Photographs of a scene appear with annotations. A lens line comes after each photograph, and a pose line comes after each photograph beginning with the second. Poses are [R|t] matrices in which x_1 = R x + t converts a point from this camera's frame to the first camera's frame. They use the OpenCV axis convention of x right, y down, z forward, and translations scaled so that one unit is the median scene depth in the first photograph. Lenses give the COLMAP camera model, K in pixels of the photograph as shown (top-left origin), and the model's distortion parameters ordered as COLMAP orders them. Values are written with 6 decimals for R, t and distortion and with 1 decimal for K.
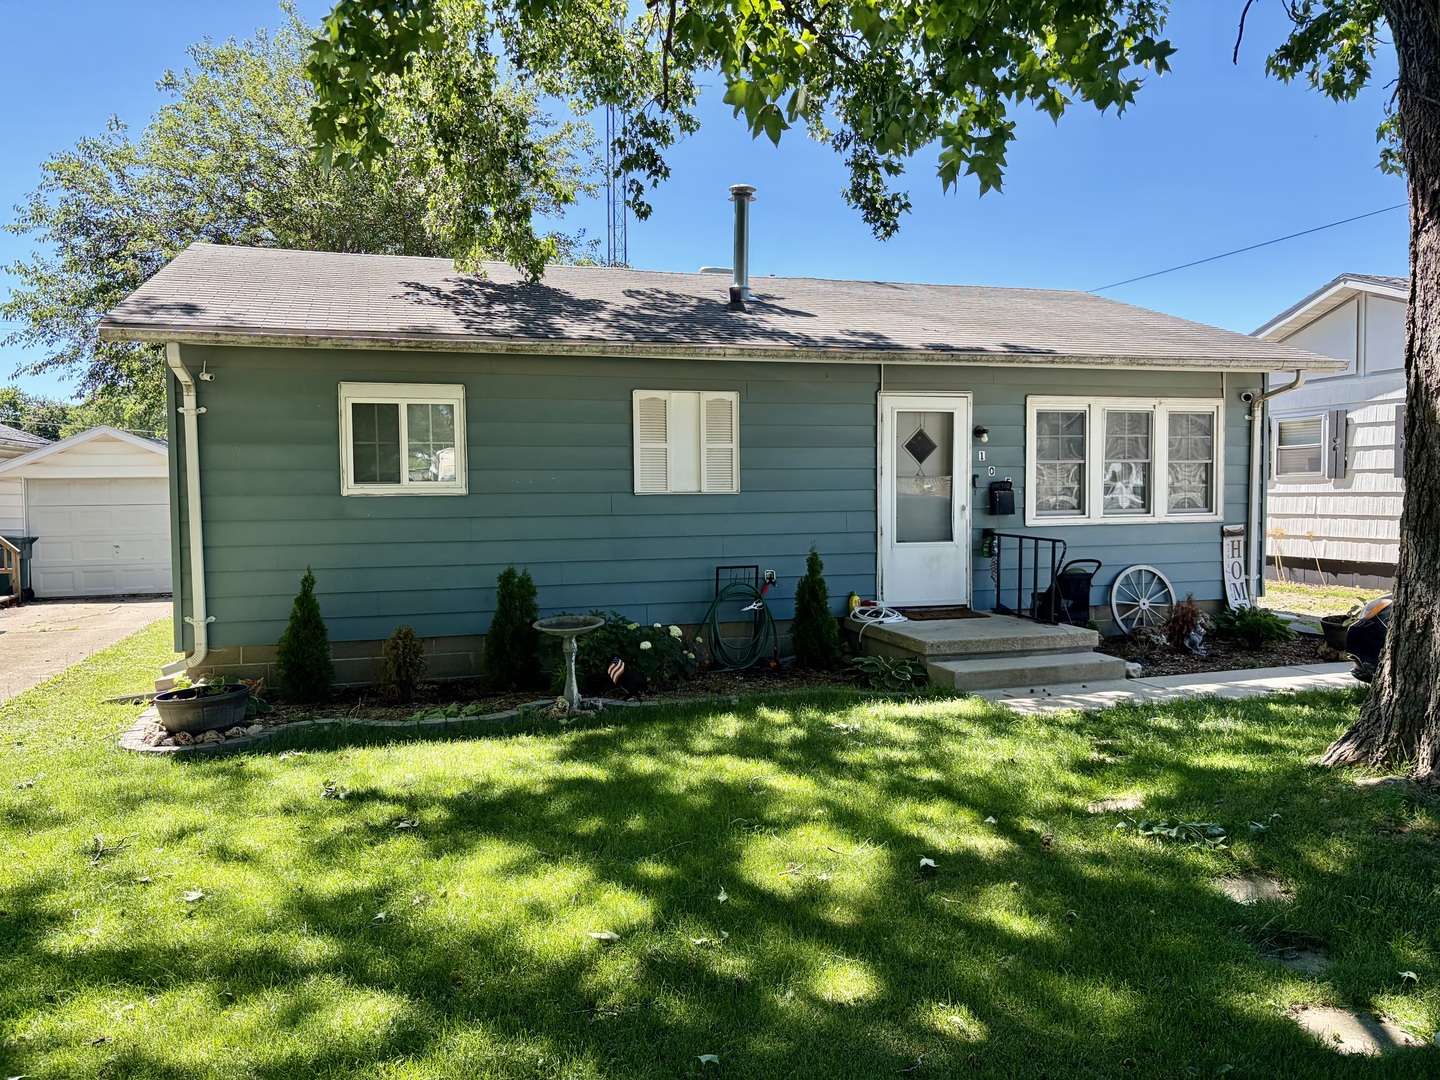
lens RADIAL K [[1090.8, 0, 719.9], [0, 1090.8, 538.9], [0, 0, 1]] dist [0.030693, -0.018106]
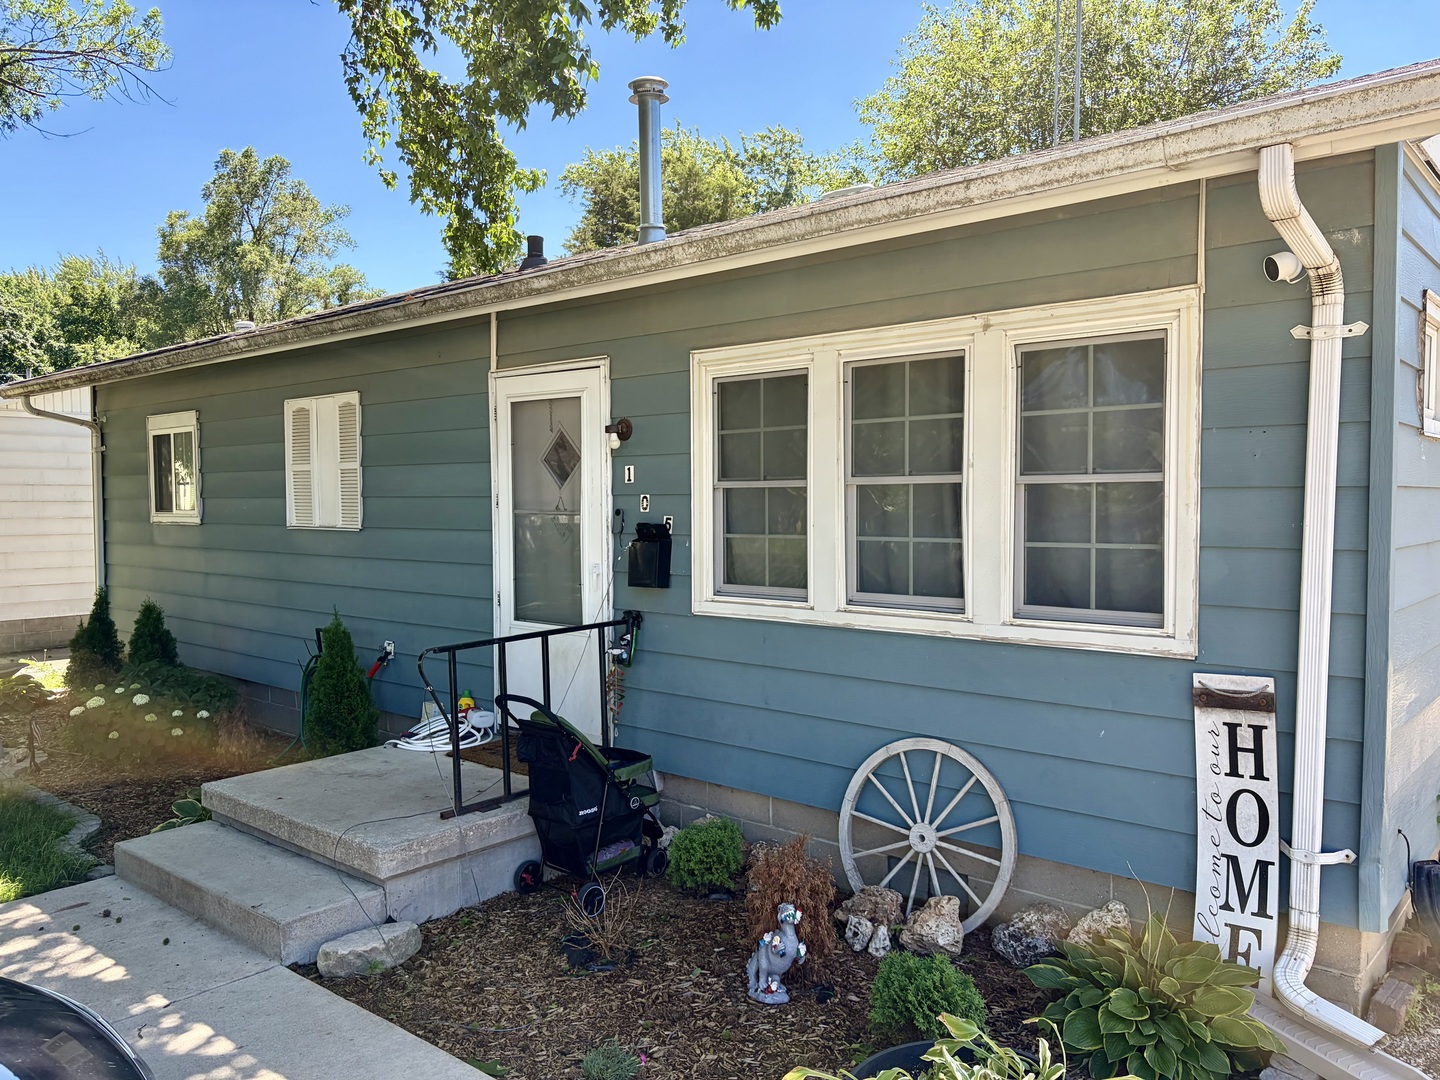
lens RADIAL K [[1090.8, 0, 720.2], [0, 1090.8, 541.8], [0, 0, 1]] dist [0.030693, -0.018106]
pose [[0.535428, 0.036802, -0.843779, 0.701619], [-0.054151, 0.998490, 0.009187, -0.049523], [0.842843, 0.040772, 0.536613, 0.743485]]
